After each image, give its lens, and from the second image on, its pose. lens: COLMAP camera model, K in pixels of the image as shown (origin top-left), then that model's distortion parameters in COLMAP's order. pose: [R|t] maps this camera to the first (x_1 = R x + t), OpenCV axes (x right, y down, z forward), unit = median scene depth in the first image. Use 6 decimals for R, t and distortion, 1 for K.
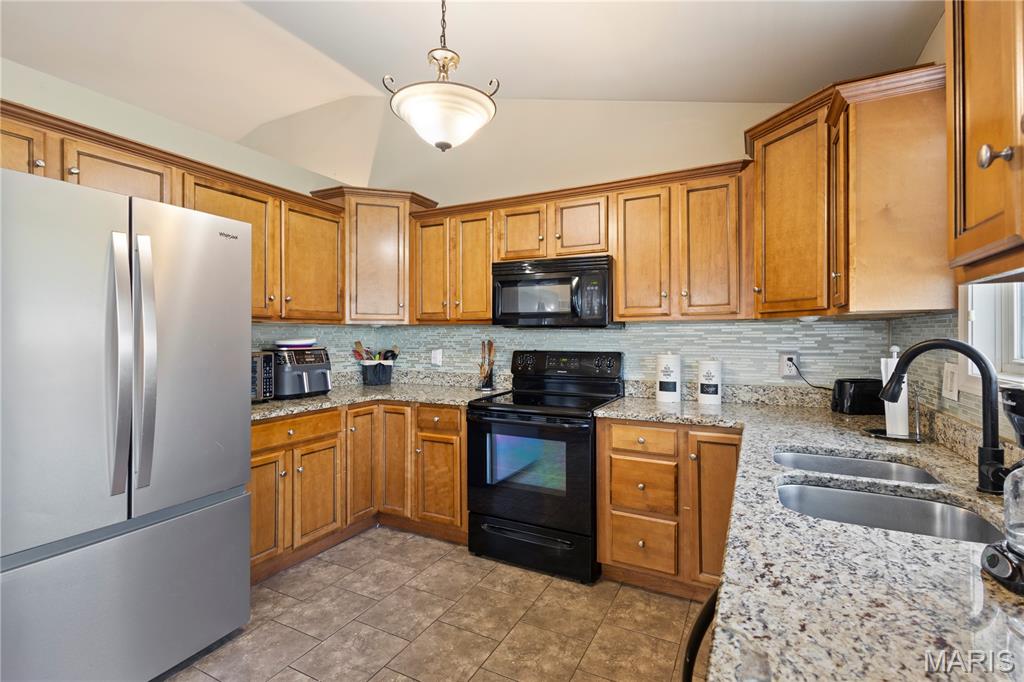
lens RADIAL K [[468.0, 0, 517.7], [0, 468.0, 334.1], [0, 0, 1]] dist [0.002966, -0.000741]
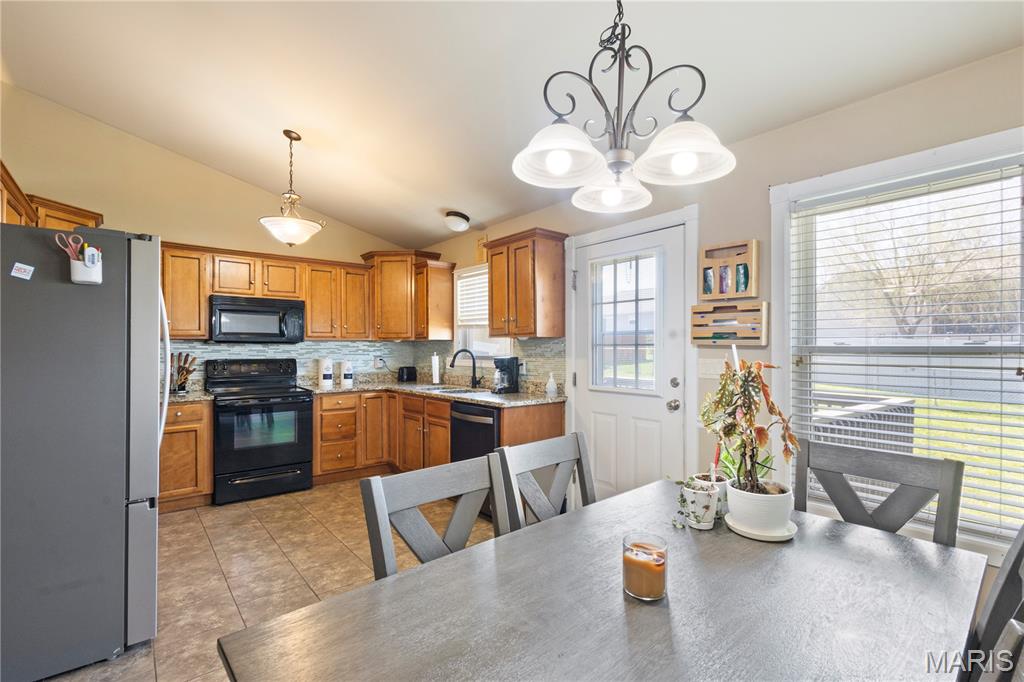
lens RADIAL K [[468.0, 0, 511.4], [0, 468.0, 347.8], [0, 0, 1]] dist [0.002966, -0.000741]
pose [[0.399879, -0.000824, 0.916568, -1.077263], [-0.000768, 0.999999, 0.001234, -0.001618], [-0.916568, -0.001197, 0.399878, -0.373999]]
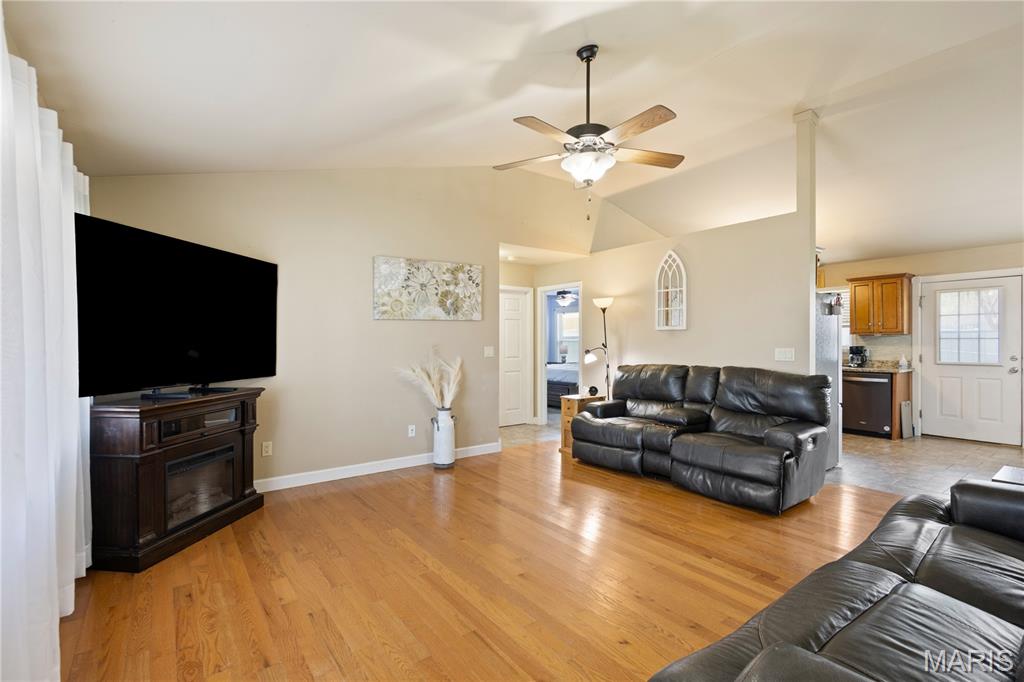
lens RADIAL K [[468.0, 0, 511.3], [0, 468.0, 341.7], [0, 0, 1]] dist [0.002966, -0.000741]
pose [[0.437667, 0.000956, 0.899136, -2.817701], [-0.004829, 0.999988, 0.001287, 0.013974], [-0.899124, -0.004905, 0.437666, 0.841862]]
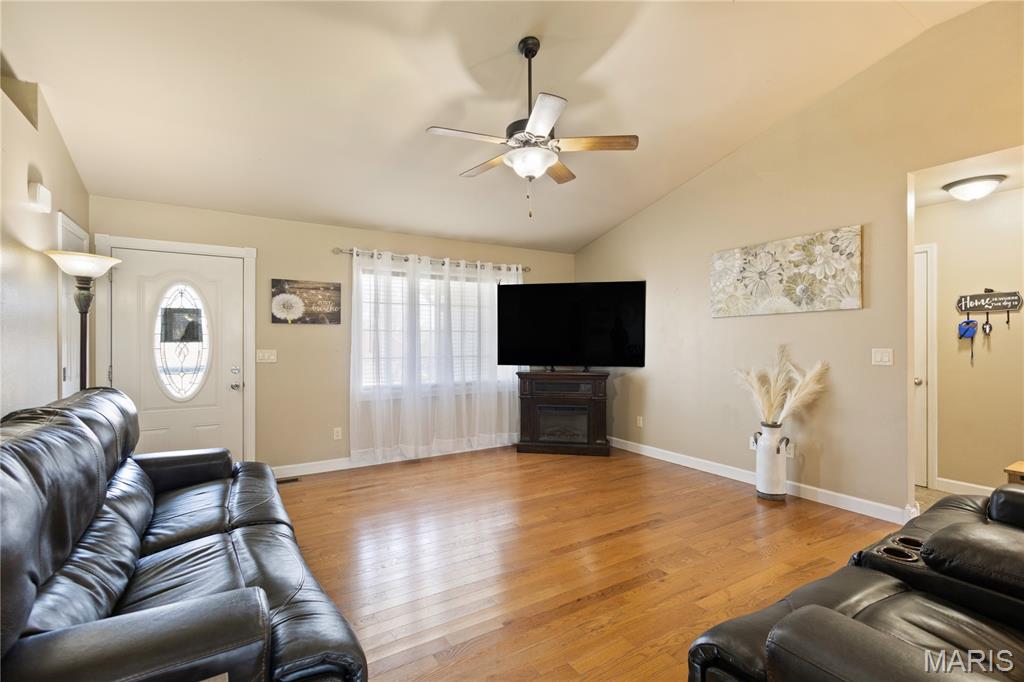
lens RADIAL K [[468.0, 0, 509.9], [0, 468.0, 341.1], [0, 0, 1]] dist [0.002966, -0.000741]
pose [[0.857761, 0.000726, -0.514049, -1.311278], [0.003099, 0.999974, 0.006584, 0.007082], [0.514040, -0.007240, 0.857736, 0.233458]]
